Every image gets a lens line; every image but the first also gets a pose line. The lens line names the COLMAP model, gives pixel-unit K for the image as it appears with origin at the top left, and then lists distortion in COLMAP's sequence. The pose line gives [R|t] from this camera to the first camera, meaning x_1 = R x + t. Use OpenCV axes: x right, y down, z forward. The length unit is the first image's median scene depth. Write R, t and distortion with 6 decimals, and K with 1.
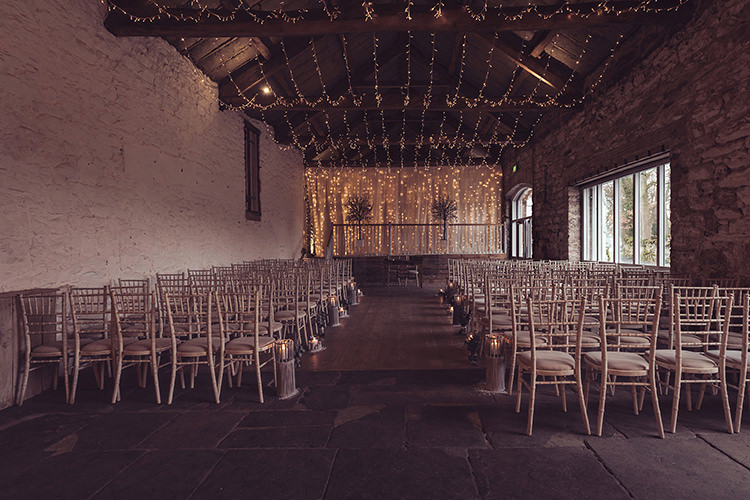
lens RADIAL K [[431.6, 0, 355.5], [0, 431.6, 248.4], [0, 0, 1]] dist [0.000713, 0.000030]
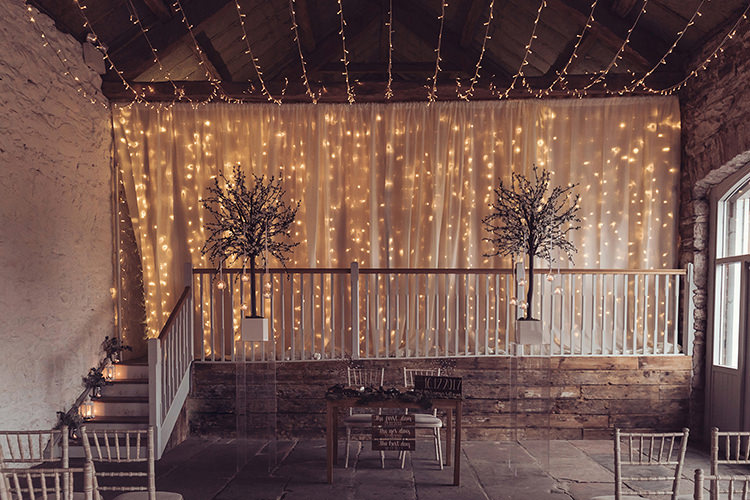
lens RADIAL K [[581.4, 0, 375.0], [0, 581.4, 250.0], [0, 0, 1]] dist [0.002790, -0.000154]
pose [[0.997529, 0.006252, 0.069974, 0.063669], [0.000275, 0.995676, -0.092892, -0.028441], [-0.070252, 0.092682, 0.993214, 0.540765]]
